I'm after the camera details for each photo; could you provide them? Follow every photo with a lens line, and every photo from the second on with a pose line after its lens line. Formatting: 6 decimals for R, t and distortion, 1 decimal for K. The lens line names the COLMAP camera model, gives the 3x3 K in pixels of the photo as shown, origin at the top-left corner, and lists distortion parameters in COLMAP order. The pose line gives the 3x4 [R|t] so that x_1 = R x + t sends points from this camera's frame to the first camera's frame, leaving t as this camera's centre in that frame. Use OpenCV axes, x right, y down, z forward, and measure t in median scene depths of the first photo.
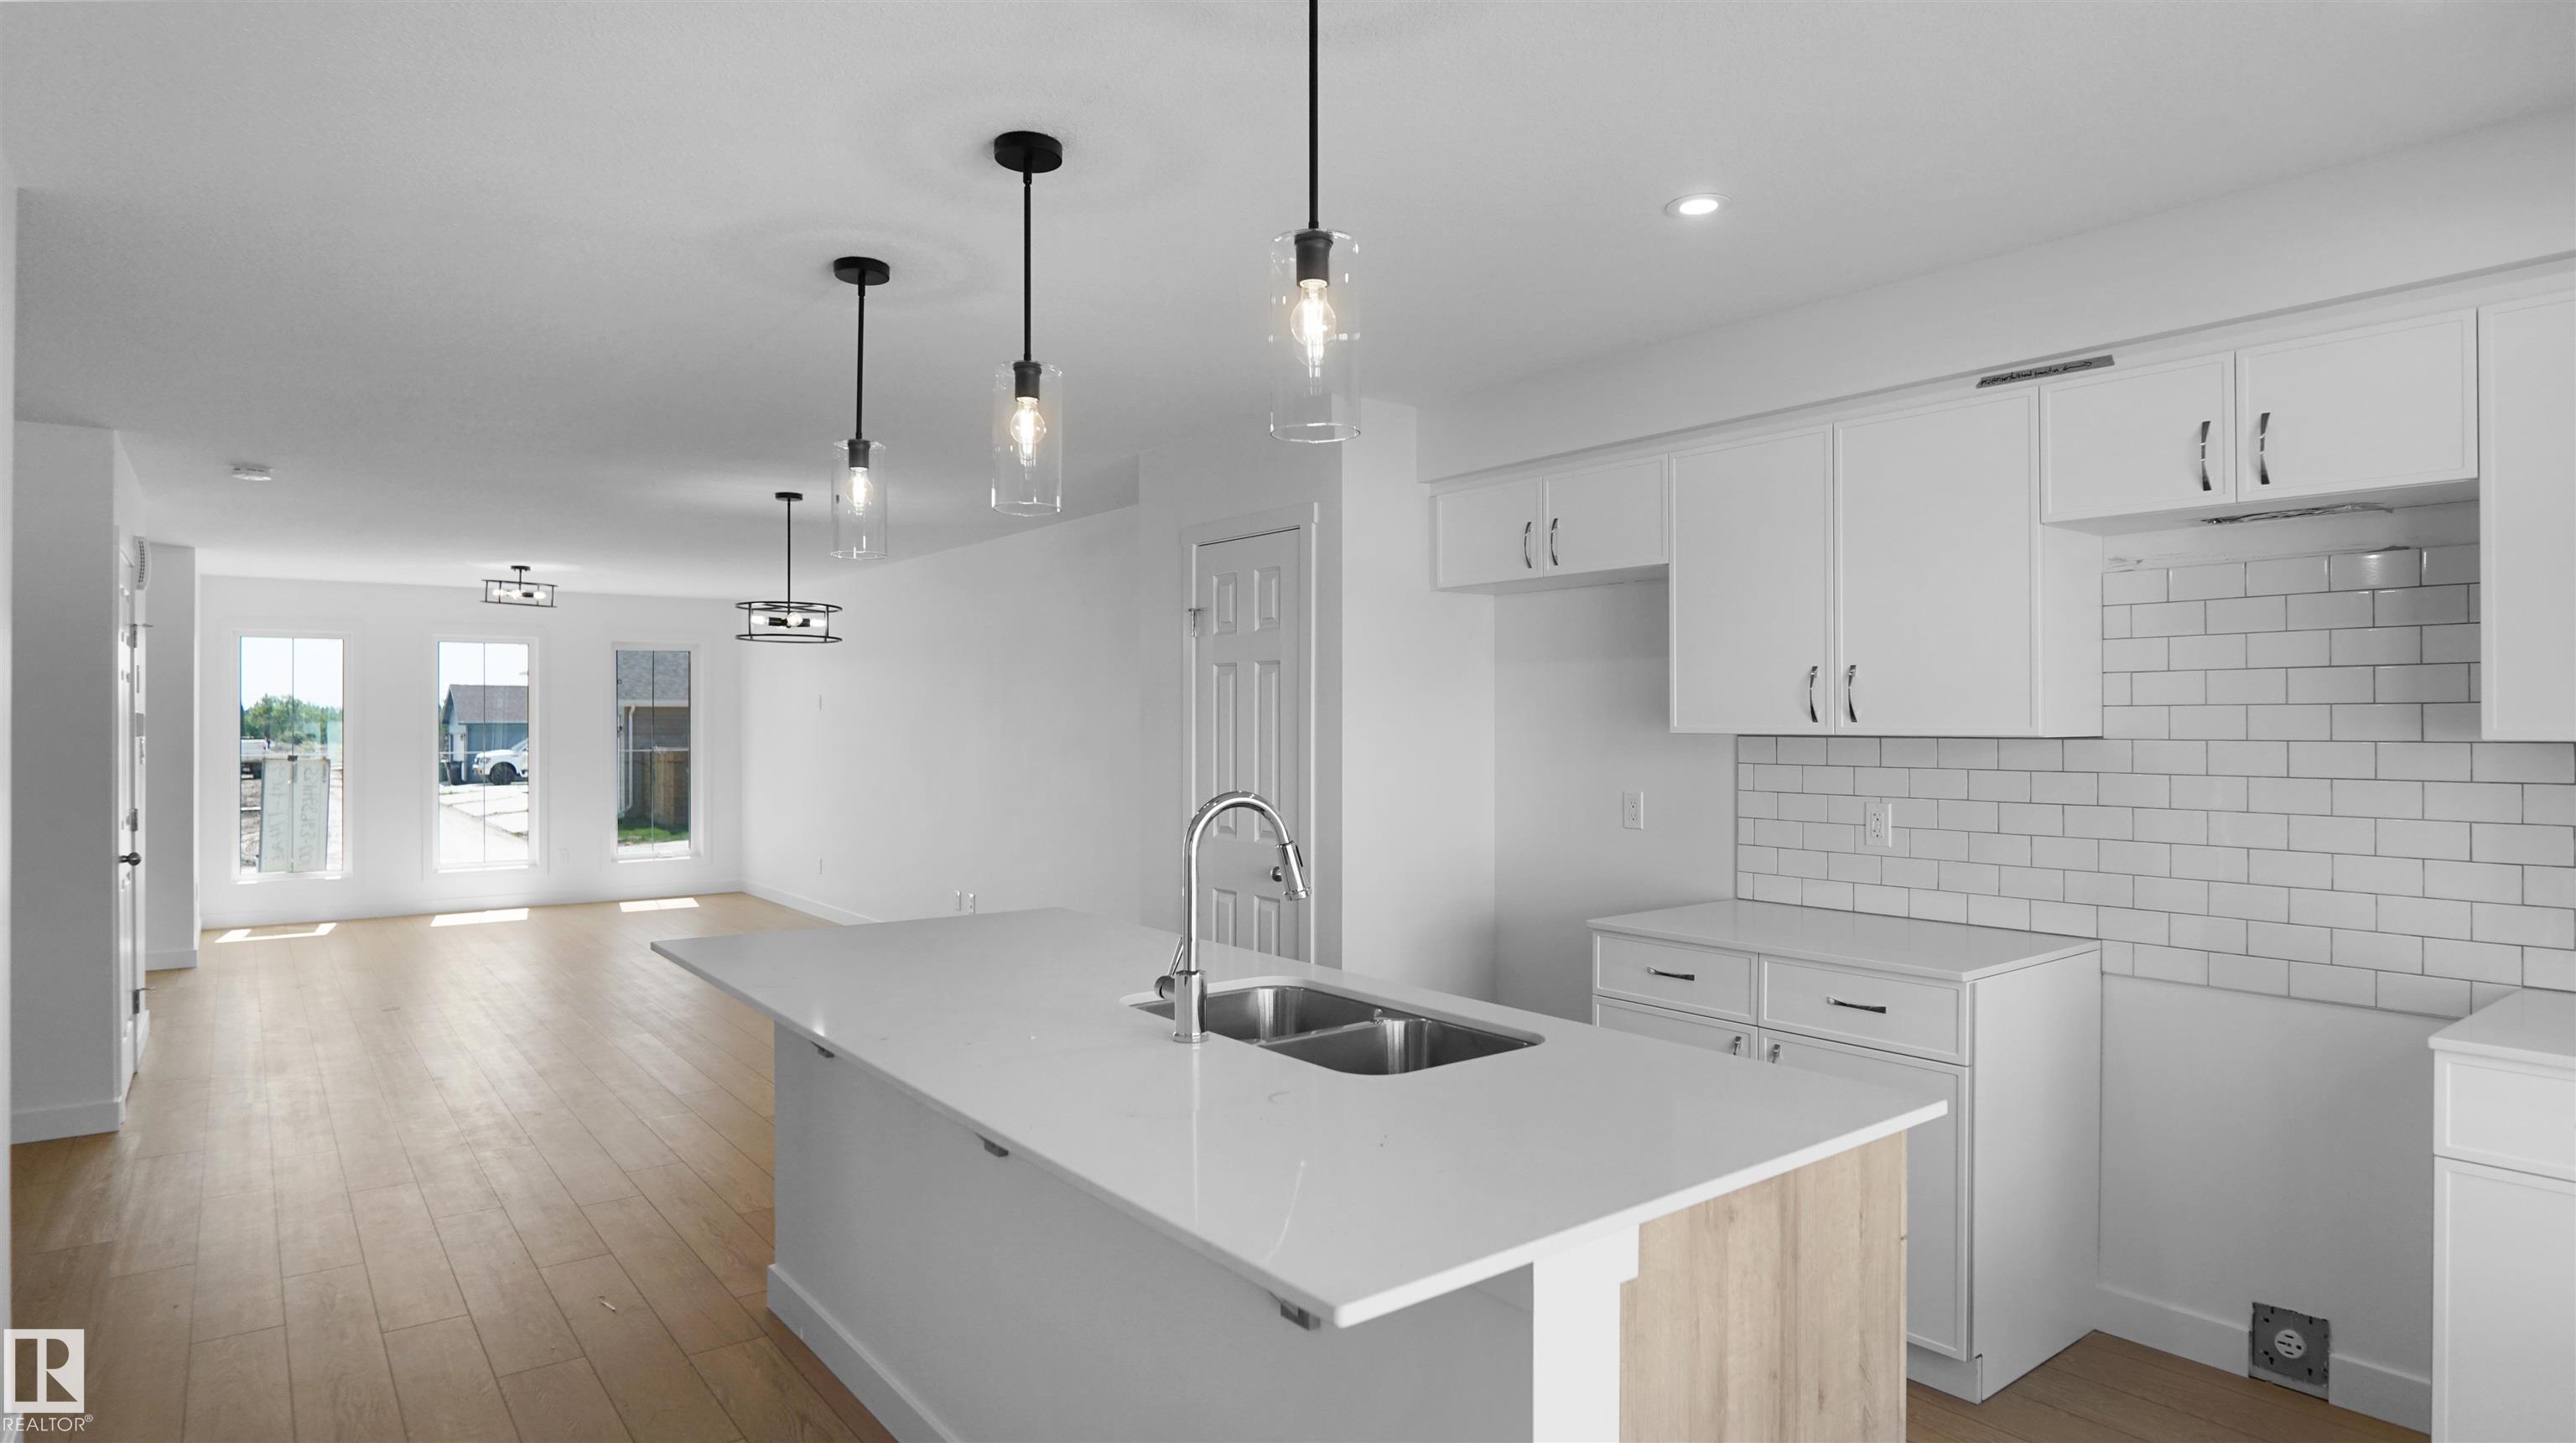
lens RADIAL K [[1412.5, 0, 1288.0], [0, 1412.5, 721.5], [0, 0, 1]] dist [-0.003758, -0.000252]
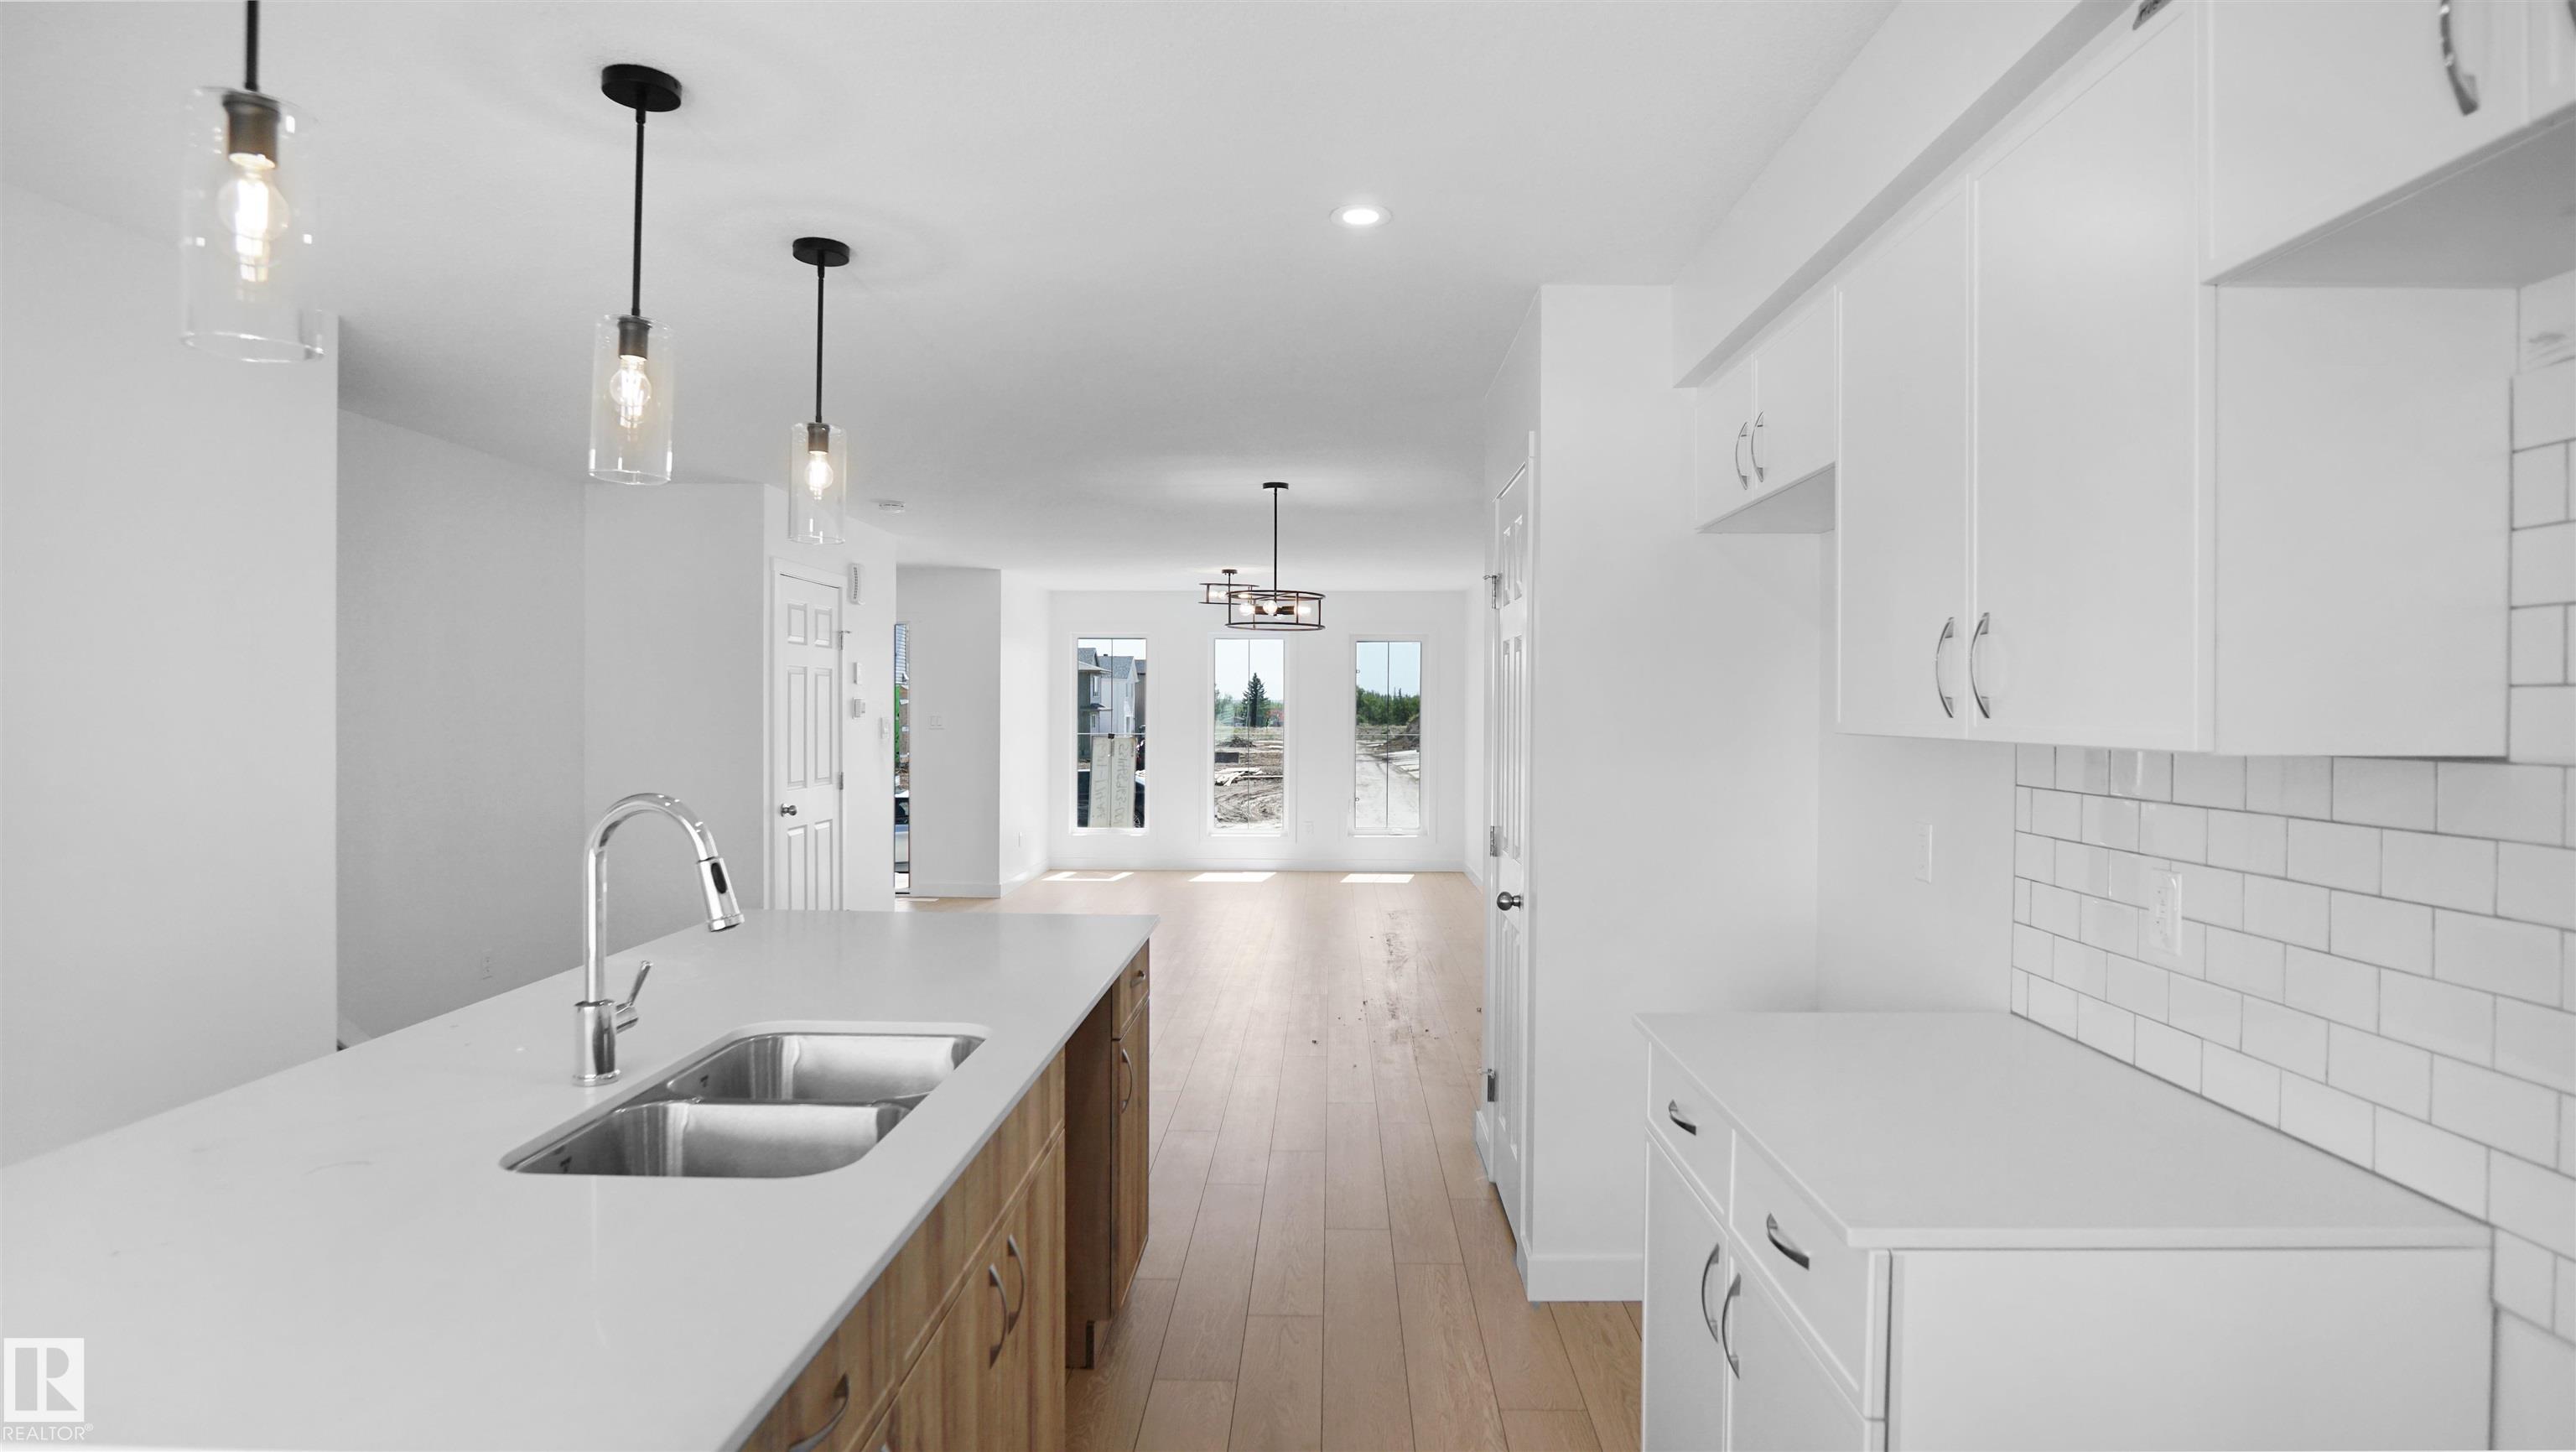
lens RADIAL K [[1401.2, 0, 1288.0], [0, 1401.2, 726.0], [0, 0, 1]] dist [-0.016422, -0.000407]
pose [[0.770760, 0.012717, -0.636998, 0.298699], [-0.004884, 0.999889, 0.014051, -0.001396], [0.637106, -0.007719, 0.770737, 0.234767]]
